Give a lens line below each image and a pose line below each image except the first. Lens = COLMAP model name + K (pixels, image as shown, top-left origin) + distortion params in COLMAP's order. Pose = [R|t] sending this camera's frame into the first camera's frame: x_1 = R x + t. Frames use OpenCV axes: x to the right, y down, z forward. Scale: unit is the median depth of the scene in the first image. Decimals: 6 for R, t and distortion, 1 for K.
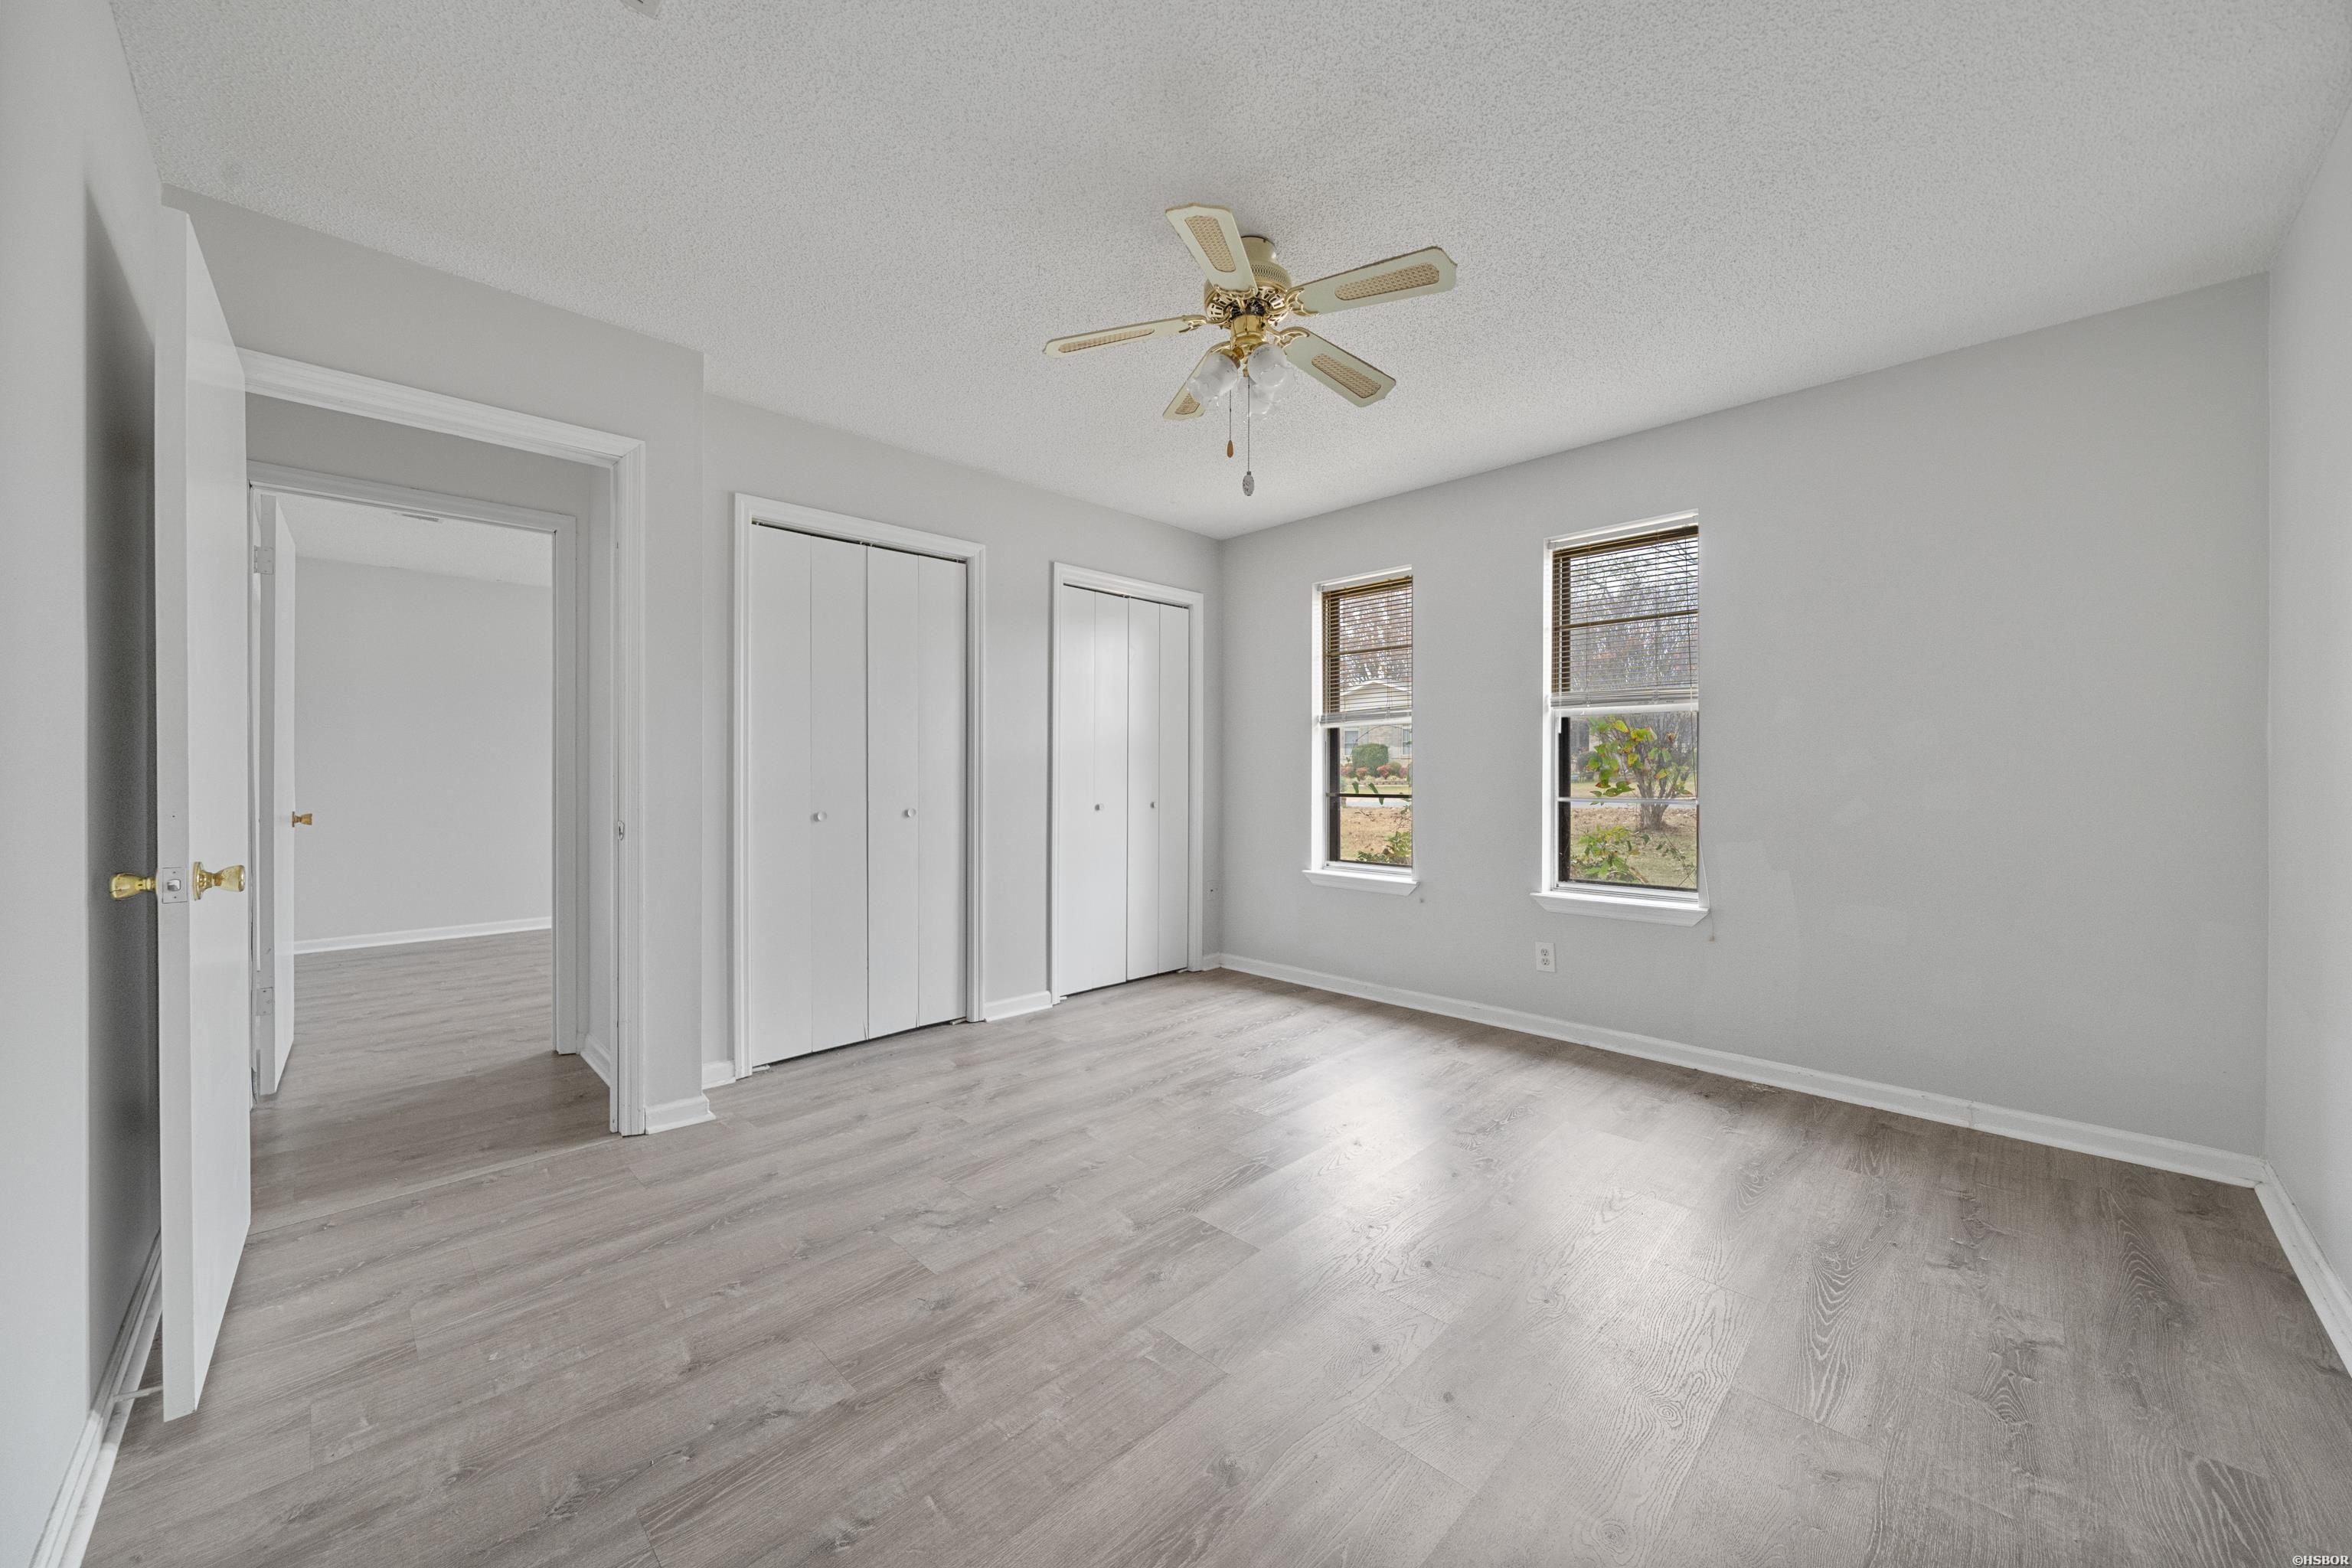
lens RADIAL K [[850.1, 0, 1169.9], [0, 850.1, 793.8], [0, 0, 1]] dist [0.000353, 0.000160]
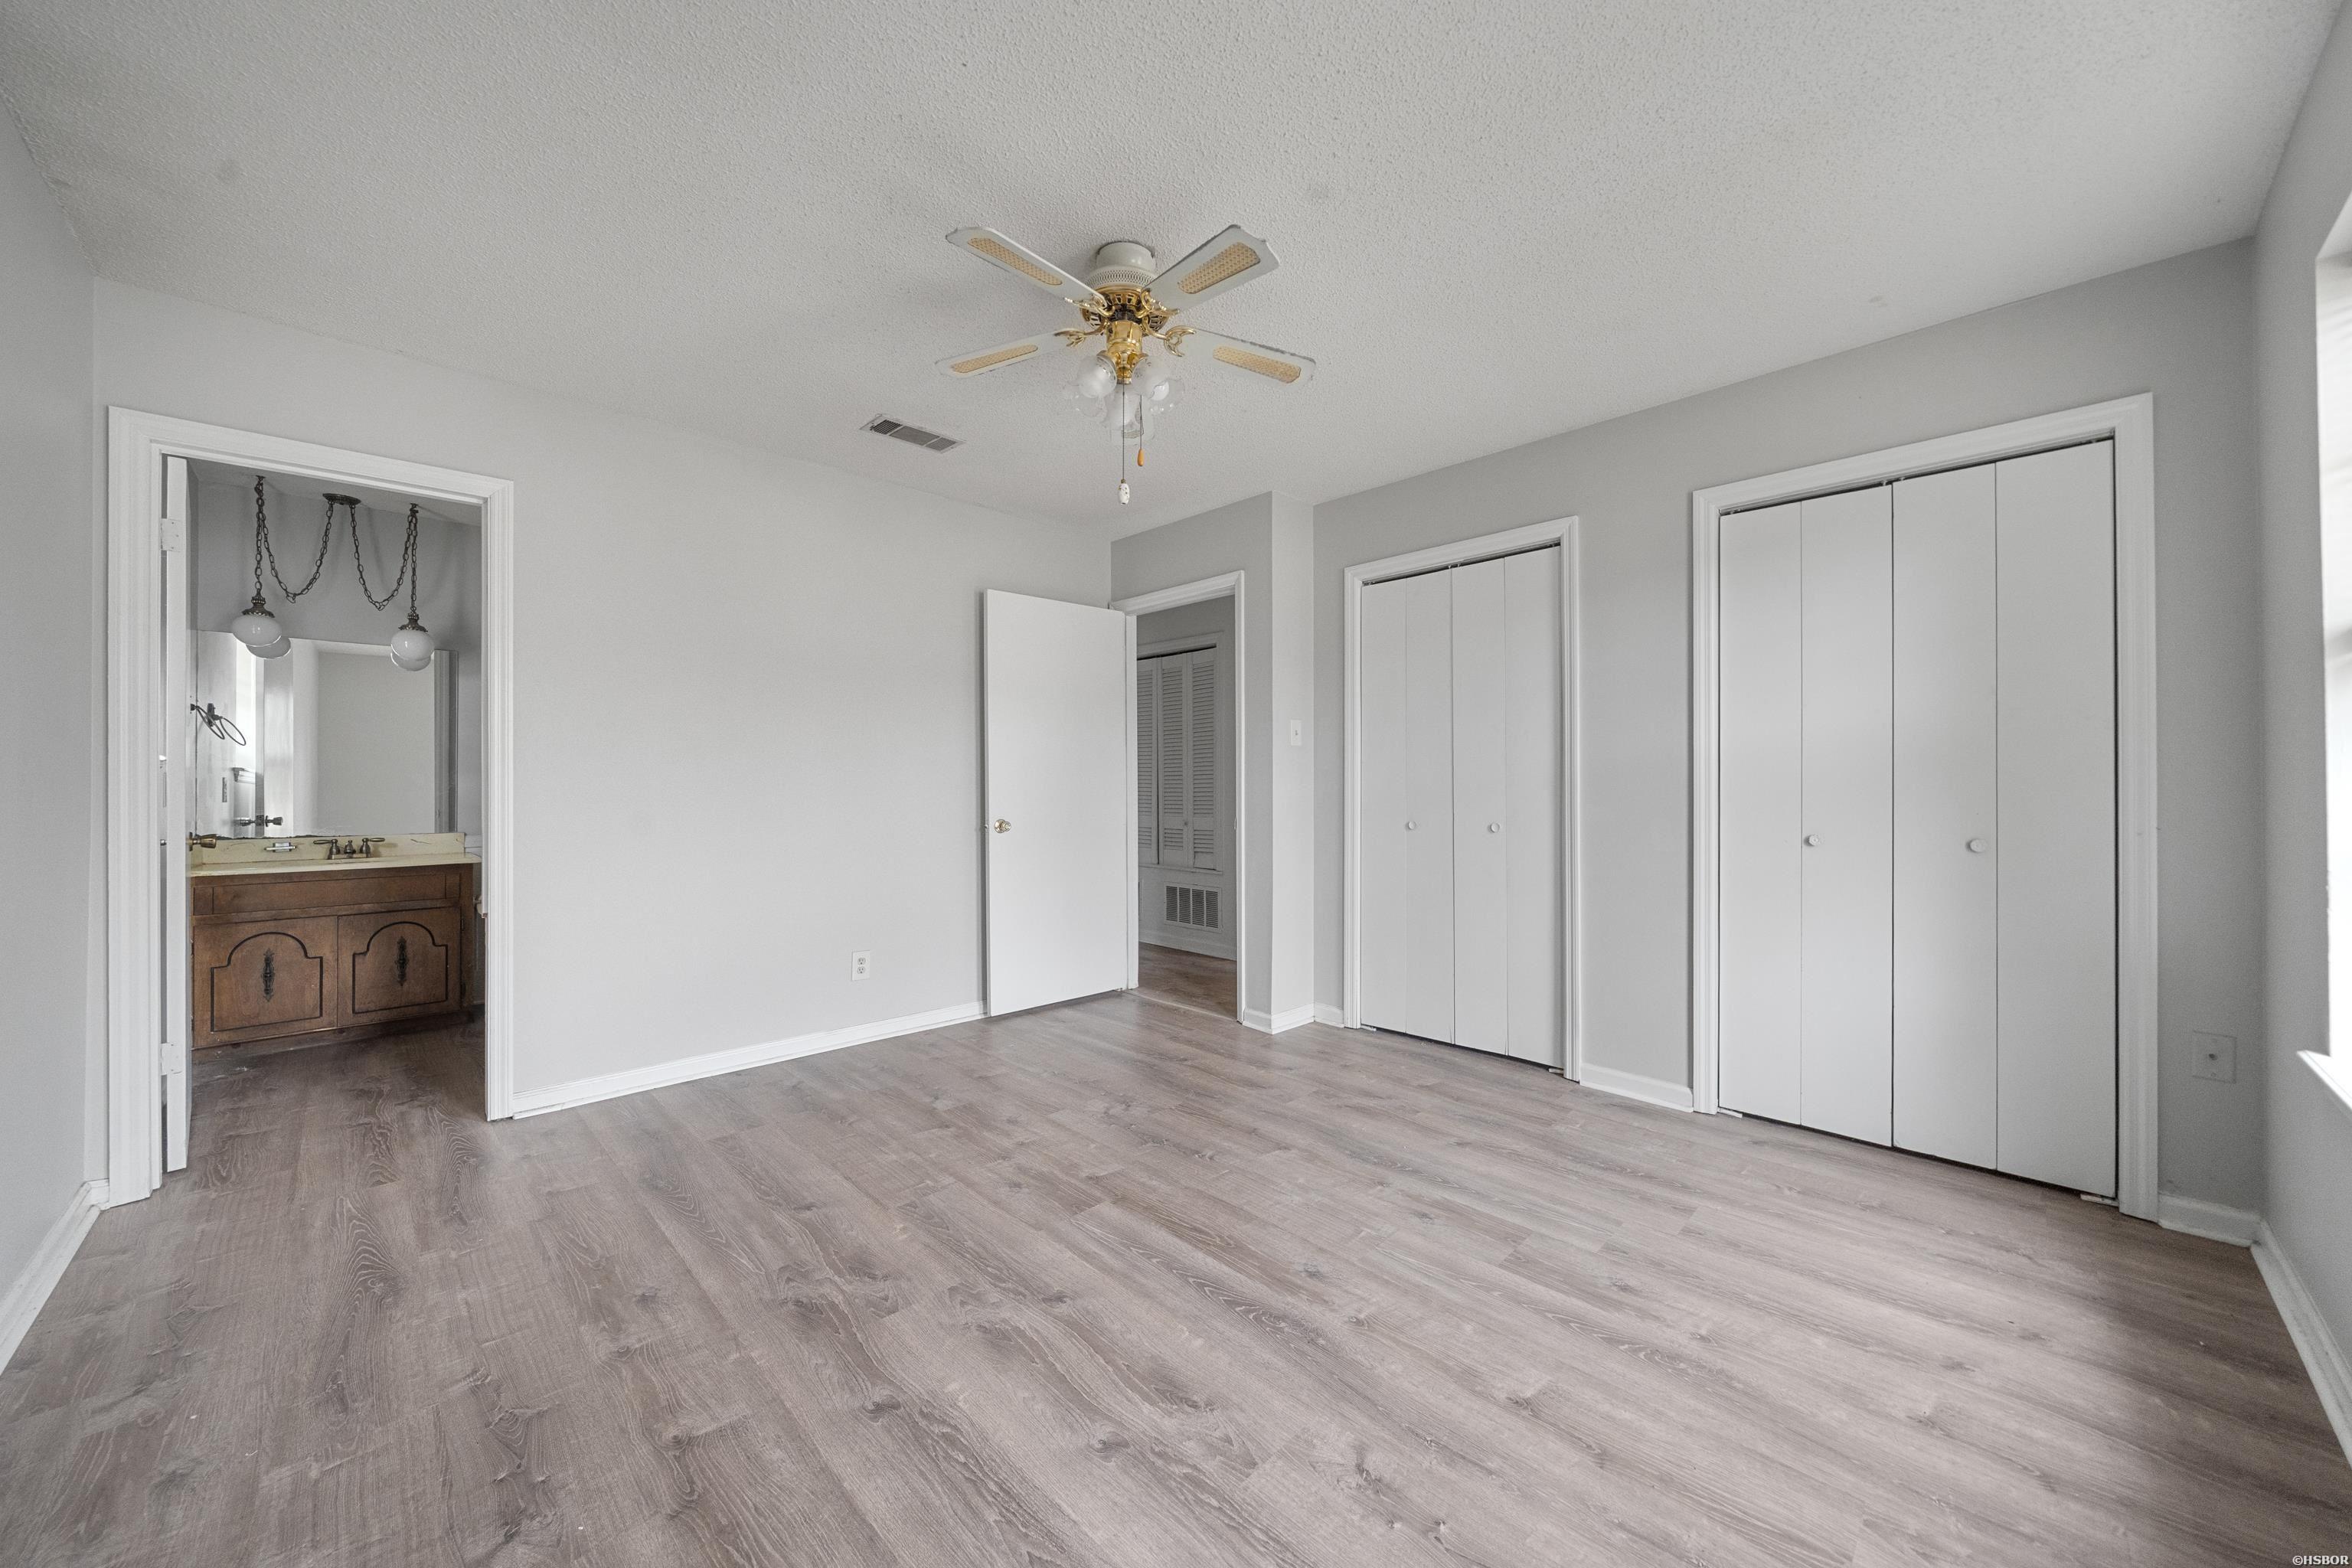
lens RADIAL K [[843.2, 0, 1185.4], [0, 843.2, 778.3], [0, 0, 1]] dist [-0.000197, 0.000015]
pose [[0.006318, -0.008699, -0.999942, 0.833891], [-0.023609, 0.999682, -0.008846, -0.019914], [0.999701, 0.023663, 0.006111, 0.827521]]
